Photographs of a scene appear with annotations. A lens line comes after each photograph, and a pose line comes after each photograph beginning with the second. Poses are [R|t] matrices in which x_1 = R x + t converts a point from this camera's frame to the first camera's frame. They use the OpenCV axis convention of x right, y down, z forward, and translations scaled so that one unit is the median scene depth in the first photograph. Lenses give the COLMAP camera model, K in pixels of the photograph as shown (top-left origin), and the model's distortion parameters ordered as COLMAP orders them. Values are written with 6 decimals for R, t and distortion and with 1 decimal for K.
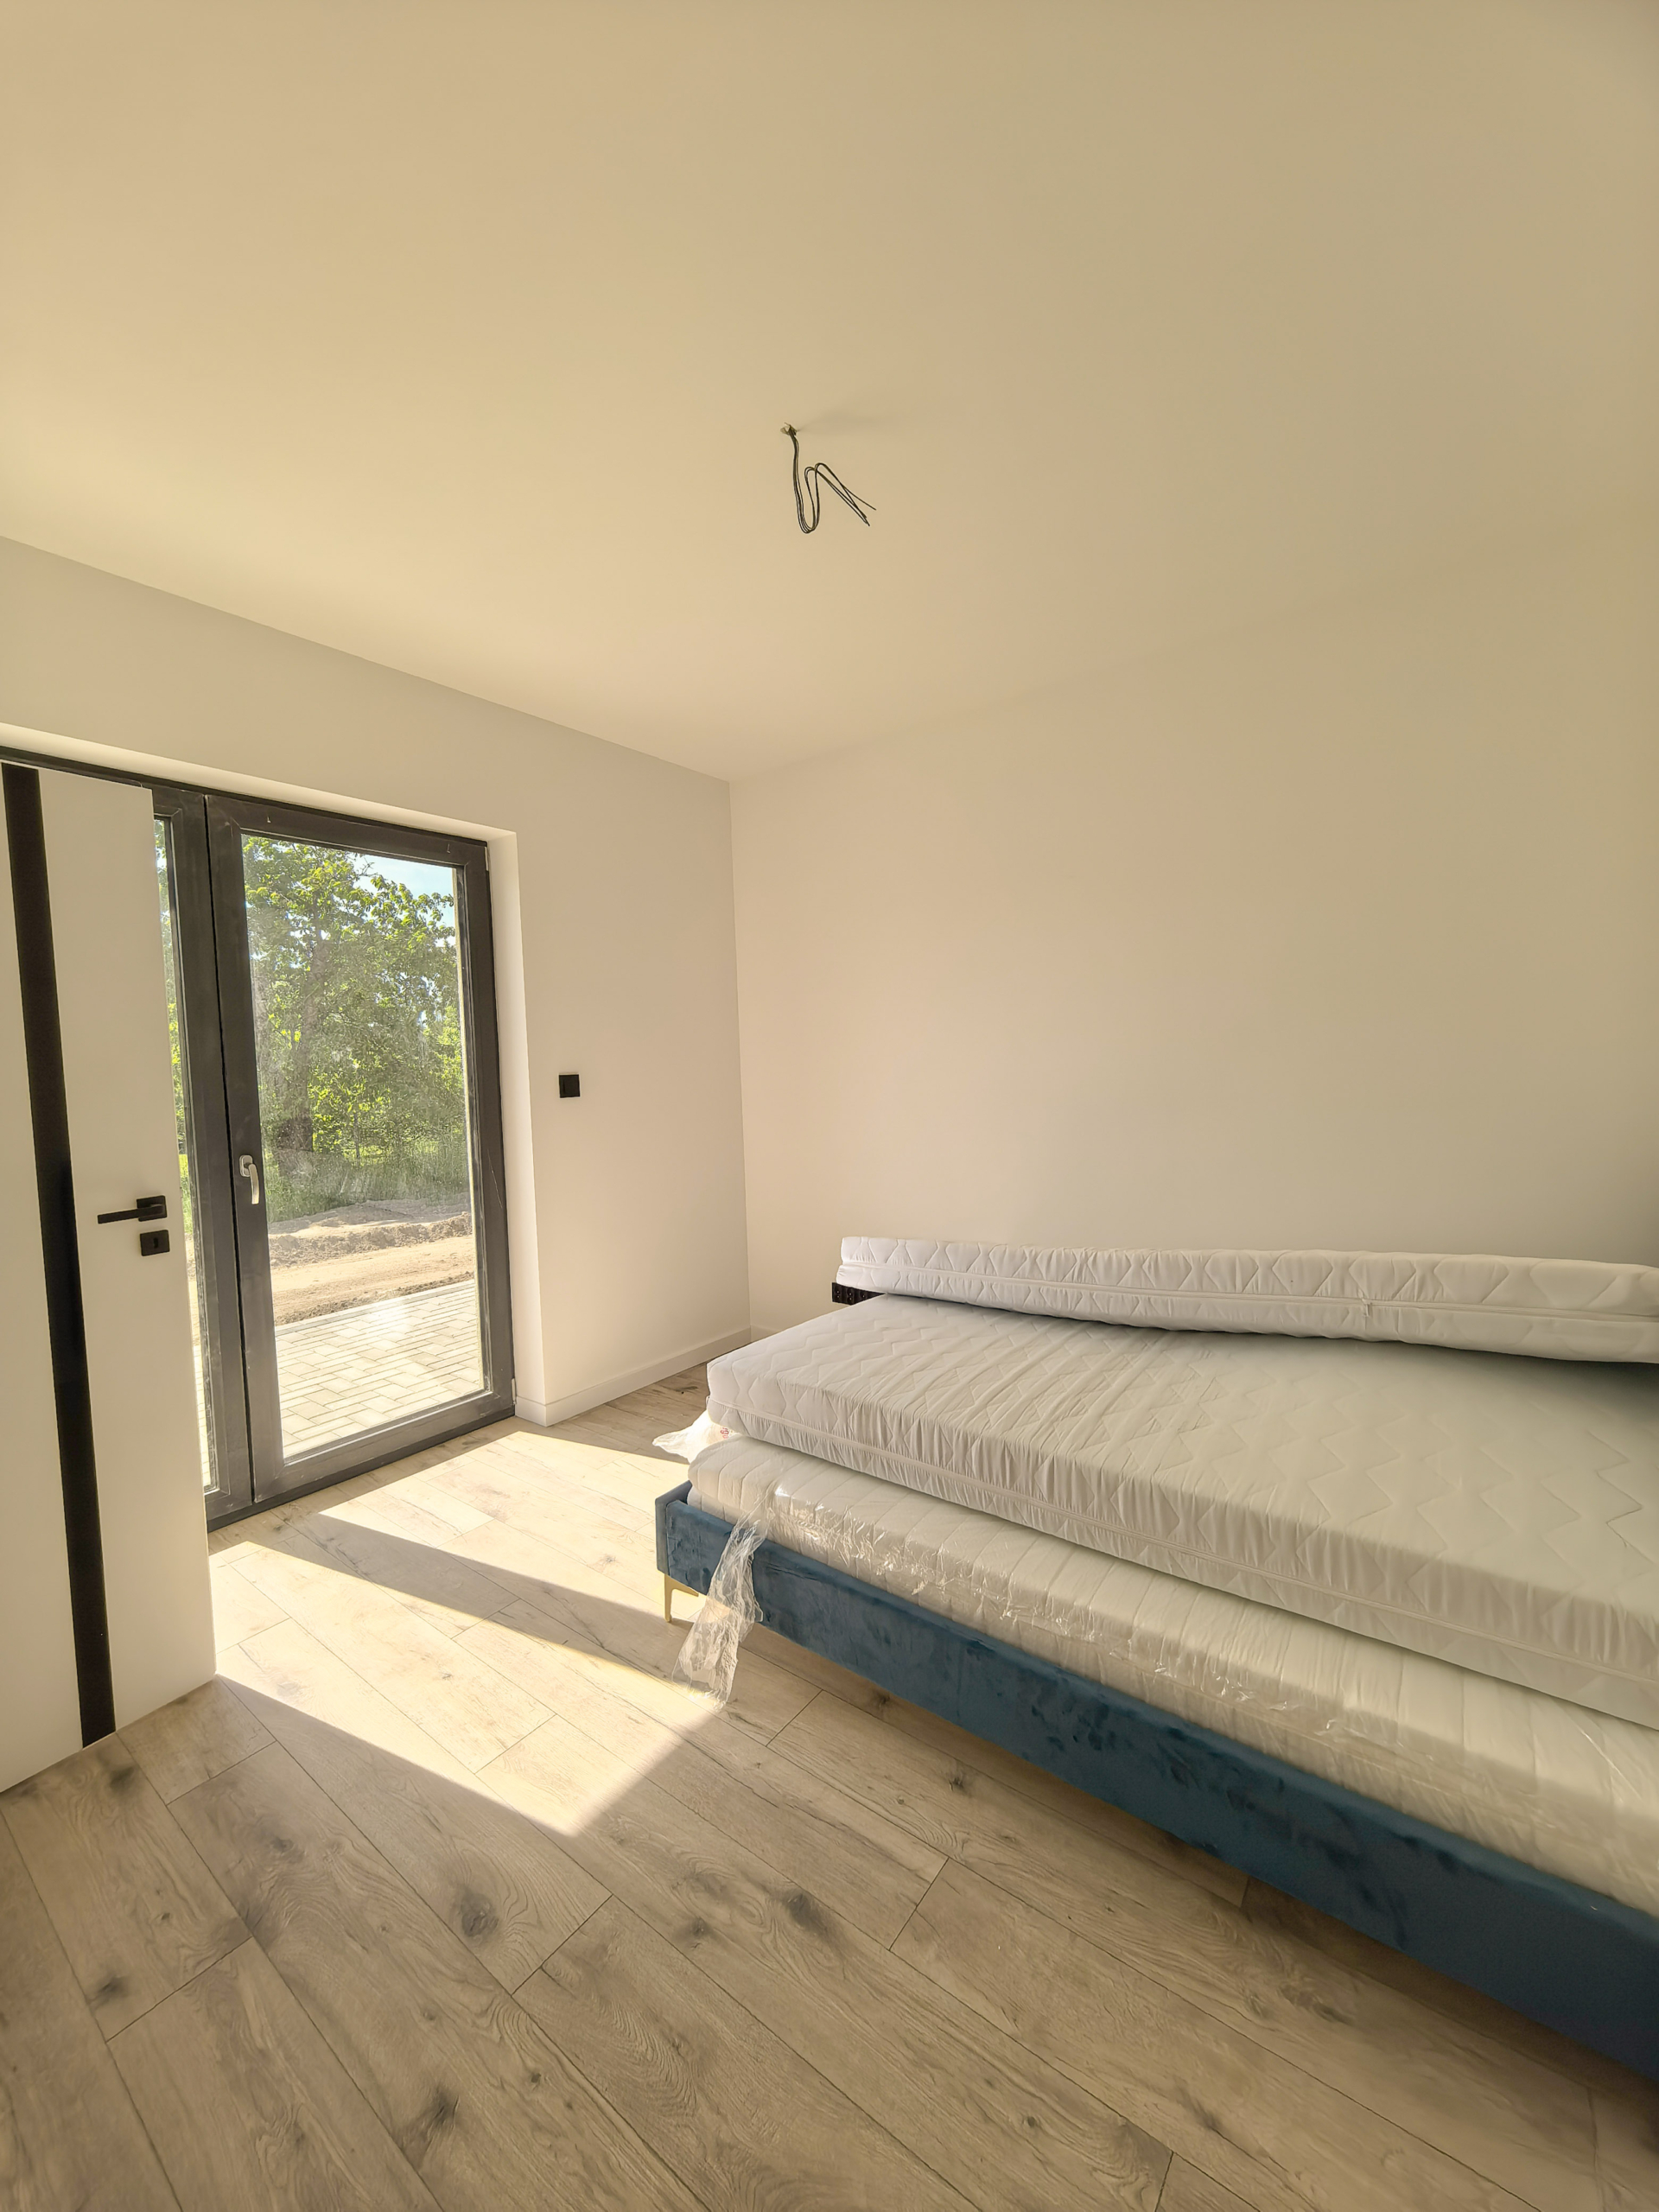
lens RADIAL K [[858.3, 0, 829.5], [0, 858.3, 1106.0], [0, 0, 1]] dist [0.001261, -0.000403]
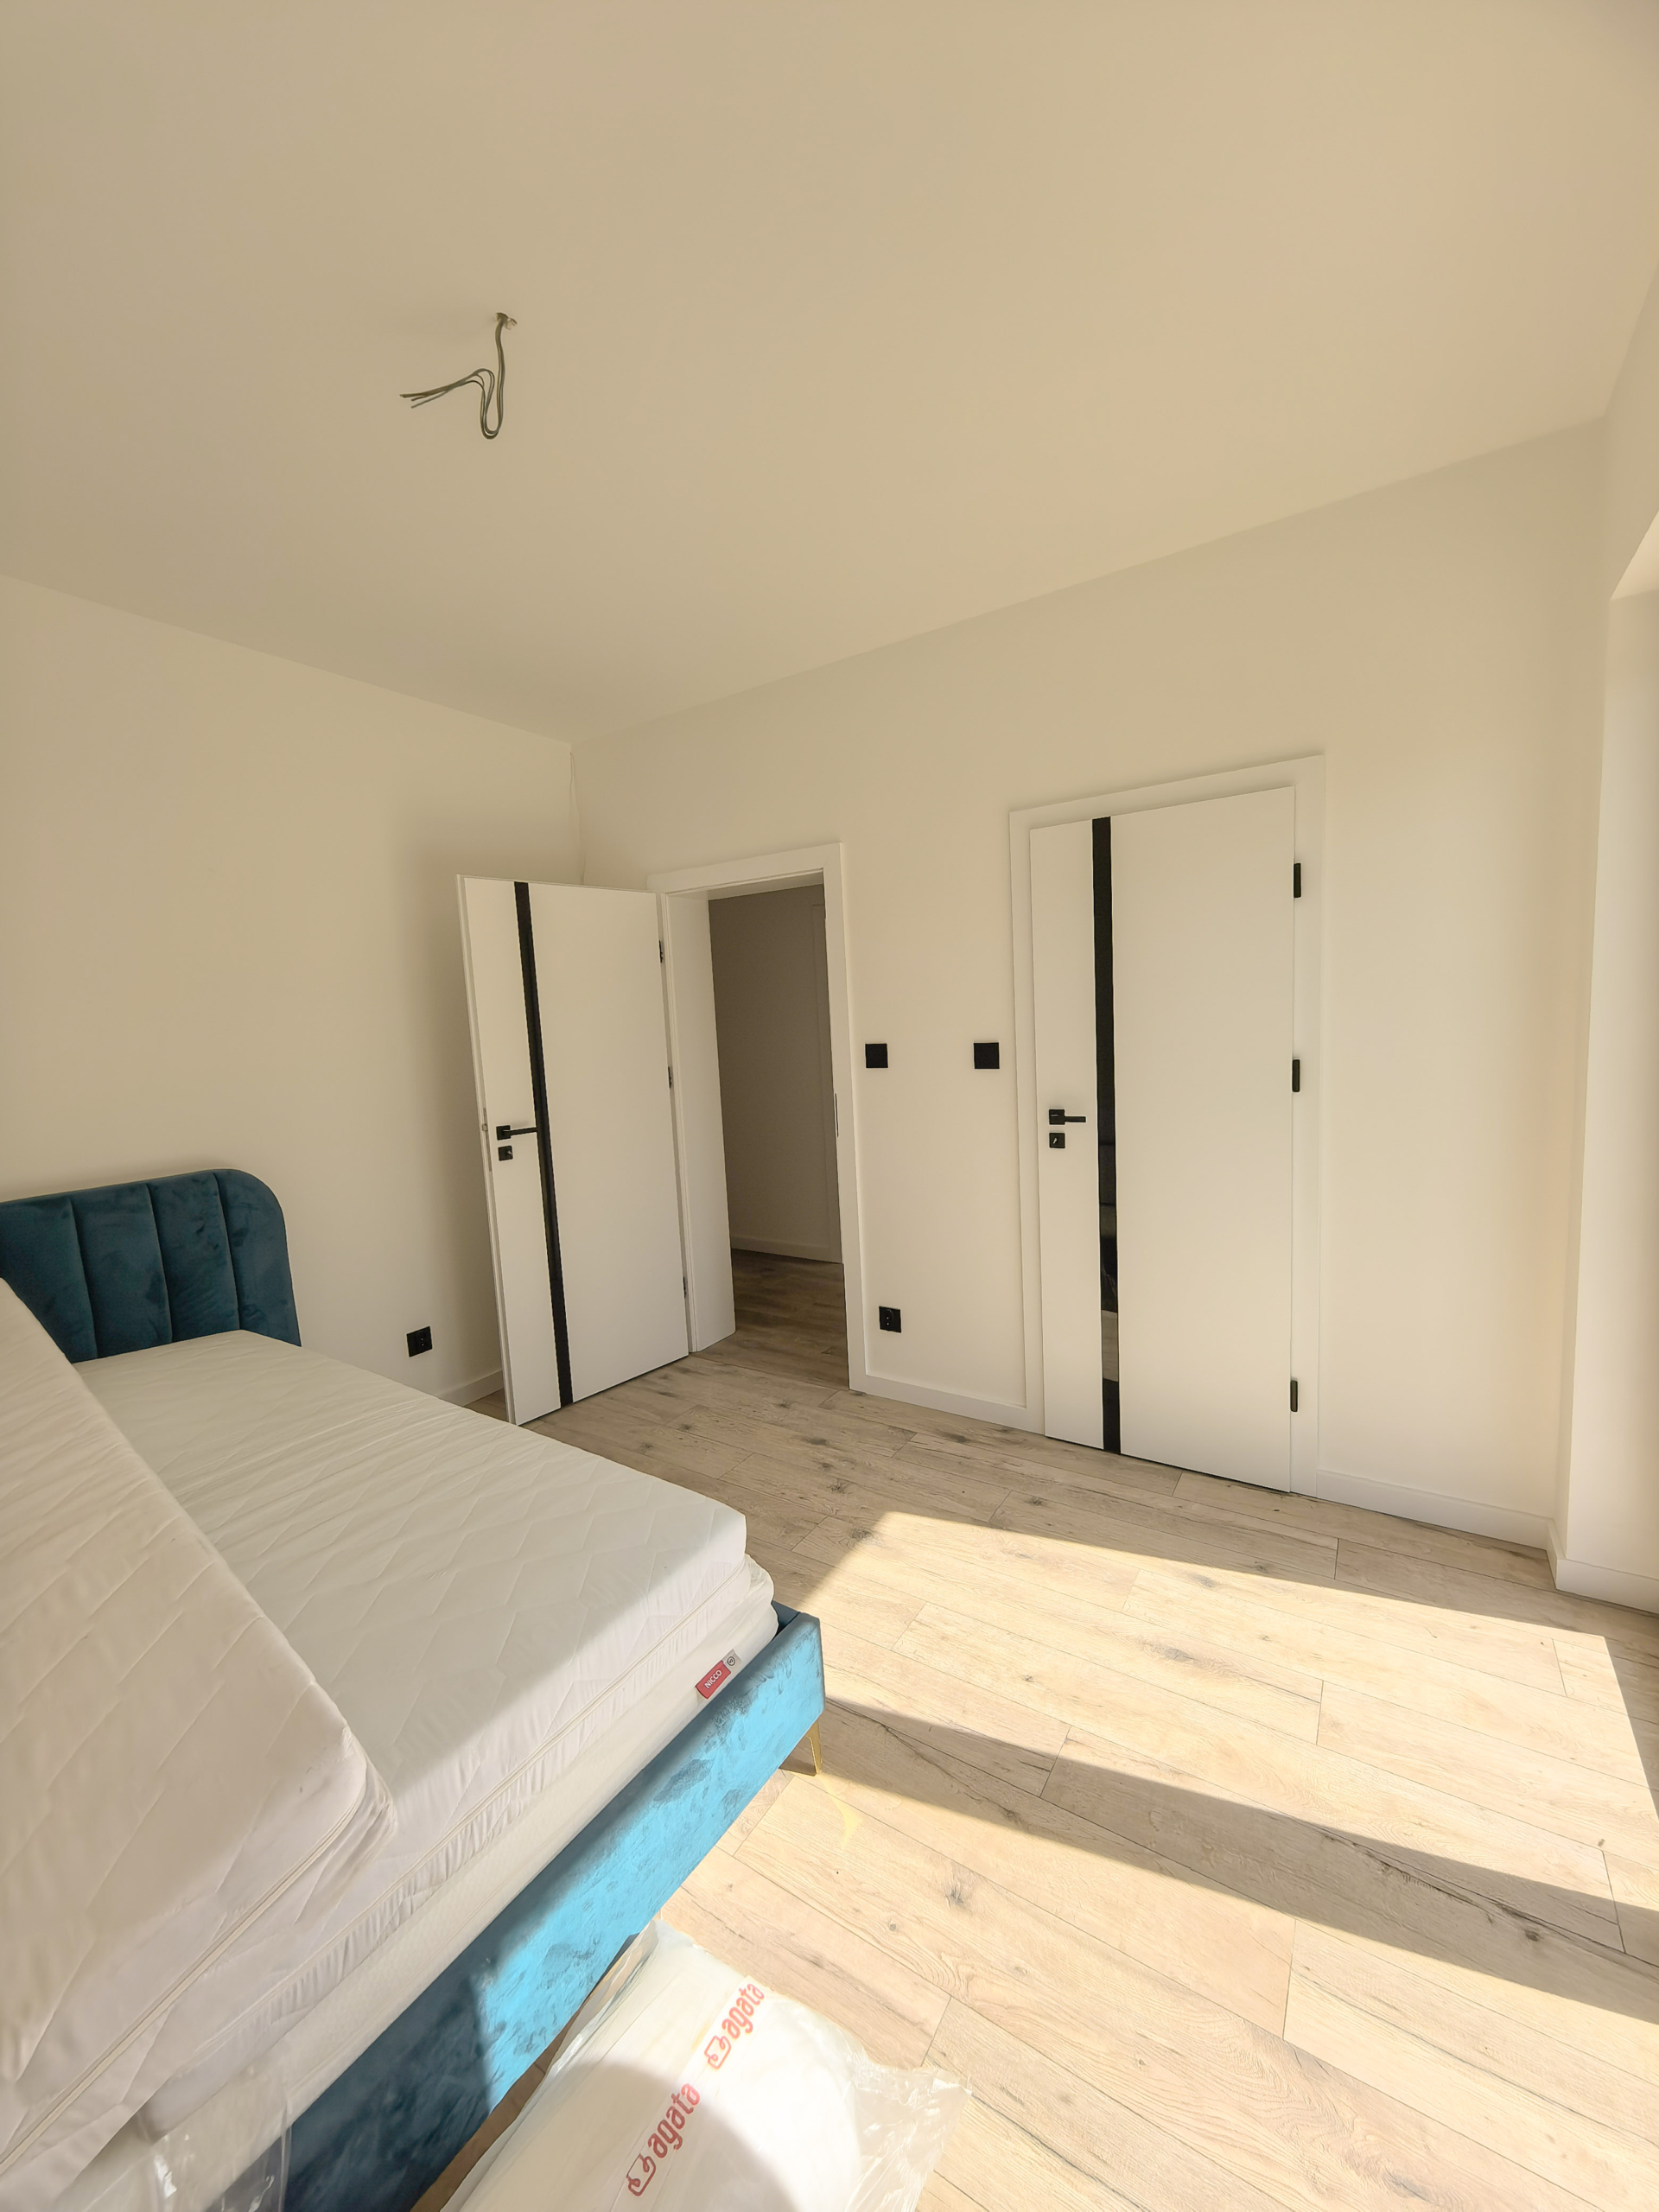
lens RADIAL K [[858.3, 0, 829.5], [0, 858.3, 1106.0], [0, 0, 1]] dist [0.001261, -0.000403]
pose [[-0.999121, -0.014087, -0.039488, -0.195074], [-0.016100, 0.998562, 0.051142, -0.015478], [0.038711, 0.051733, -0.997910, 2.062174]]
